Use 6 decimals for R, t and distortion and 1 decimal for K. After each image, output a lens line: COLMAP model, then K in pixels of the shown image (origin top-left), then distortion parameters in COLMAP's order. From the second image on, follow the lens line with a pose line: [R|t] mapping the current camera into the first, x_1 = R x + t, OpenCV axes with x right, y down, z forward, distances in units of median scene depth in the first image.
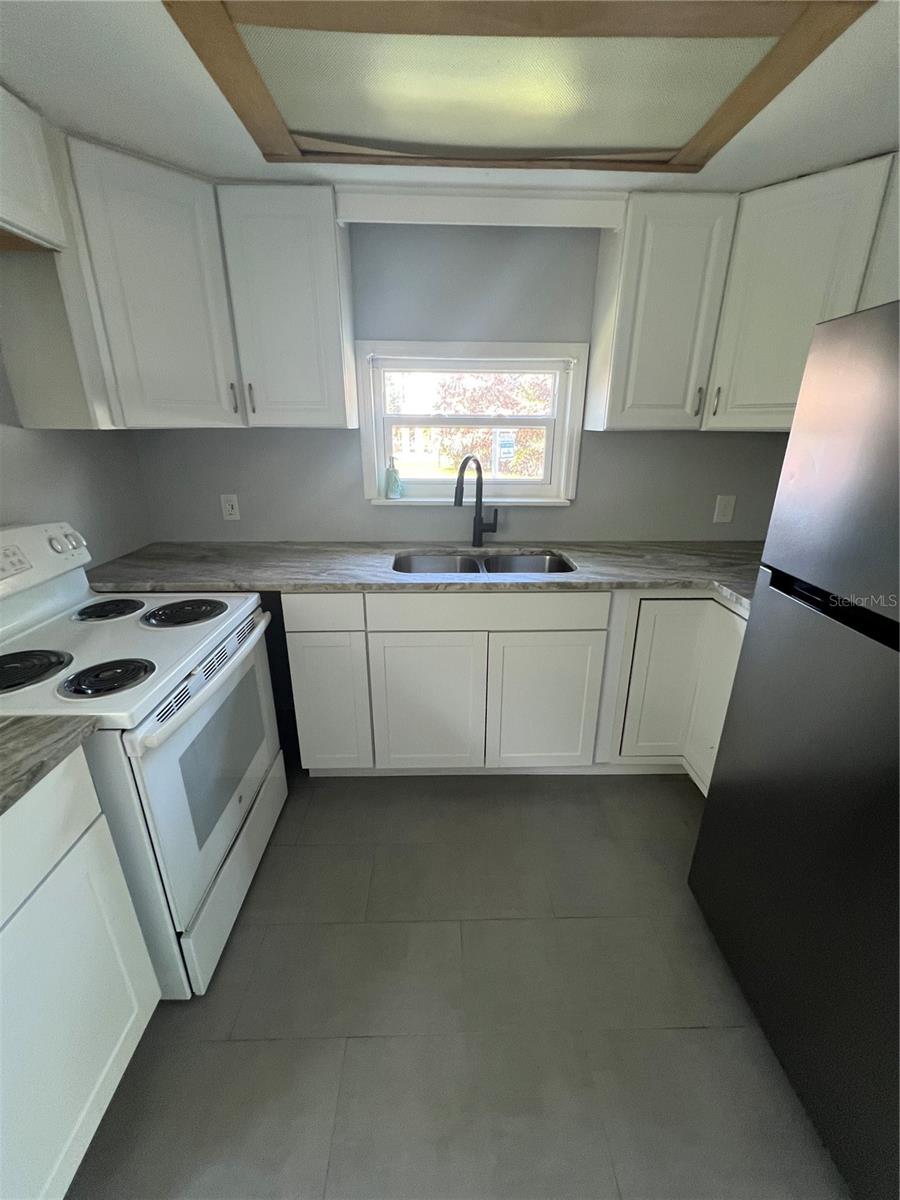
lens RADIAL K [[480.8, 0, 452.5], [0, 480.8, 598.3], [0, 0, 1]] dist [-0.001332, -0.000268]
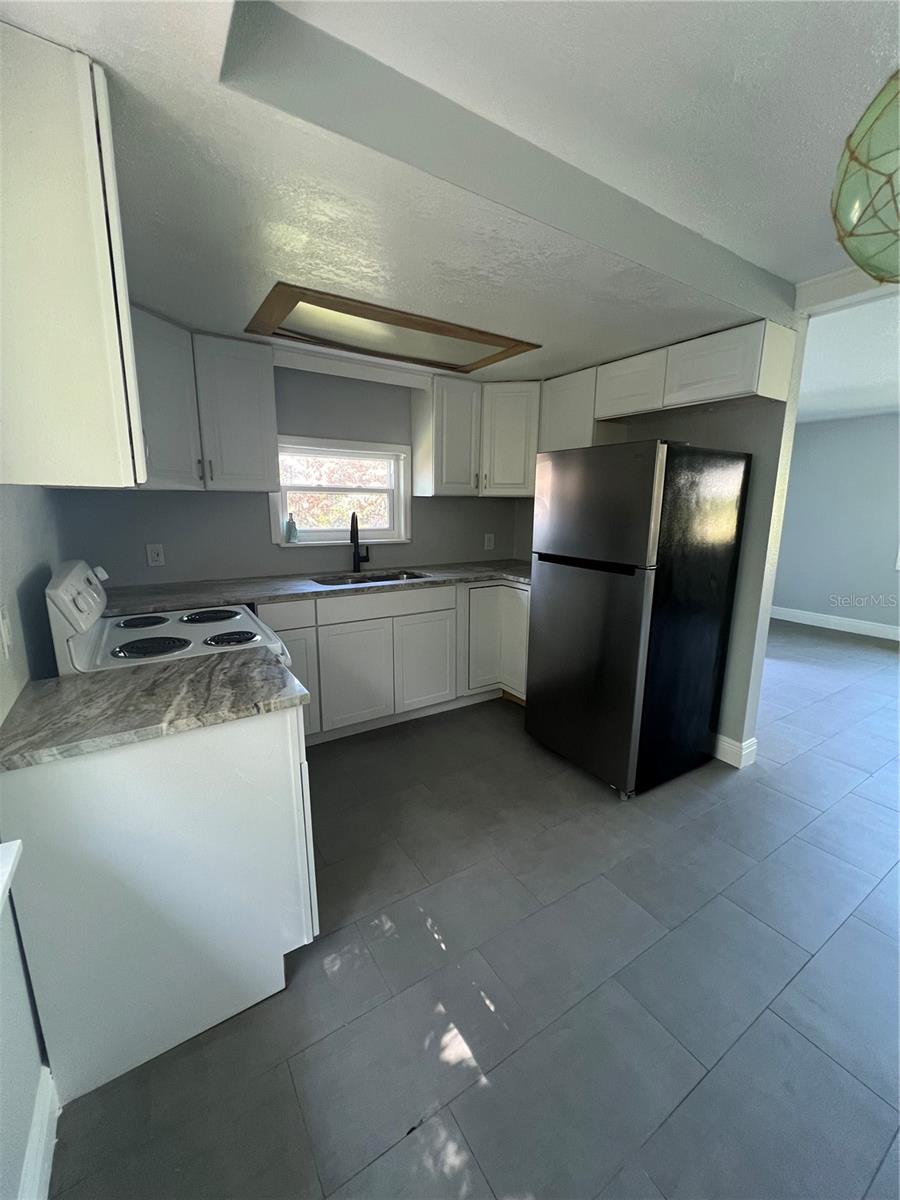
lens RADIAL K [[481.7, 0, 453.8], [0, 481.7, 599.6], [0, 0, 1]] dist [-0.003962, -0.000230]
pose [[0.852526, -0.099408, 0.513145, -0.552821], [0.169033, 0.981428, -0.090702, 0.187895], [-0.494598, 0.164065, 0.853496, -0.454687]]
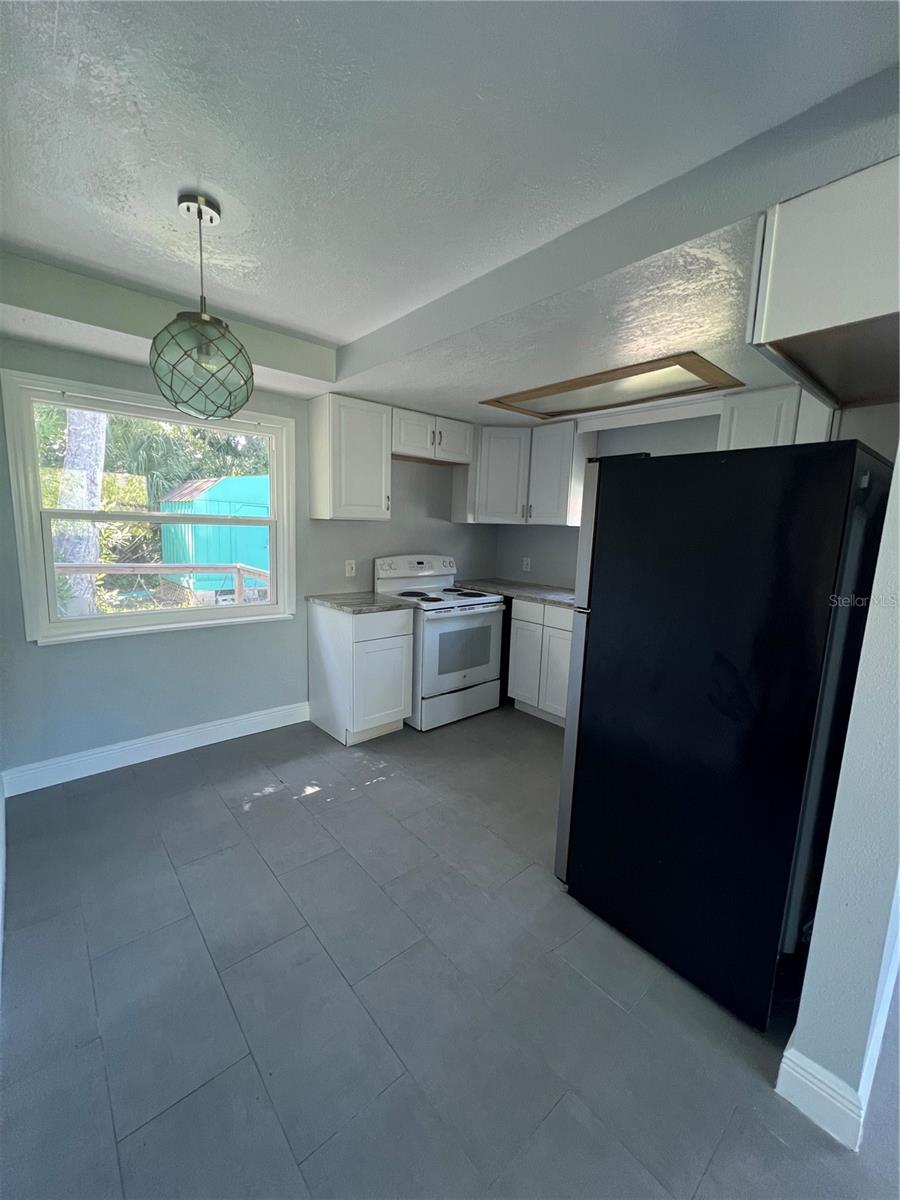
lens RADIAL K [[481.7, 0, 453.8], [0, 481.7, 599.6], [0, 0, 1]] dist [-0.003962, -0.000230]
pose [[0.638860, 0.132994, -0.757740, 1.019122], [-0.286492, 0.955229, -0.073889, 0.212100], [0.713989, 0.264291, 0.648360, -0.523531]]
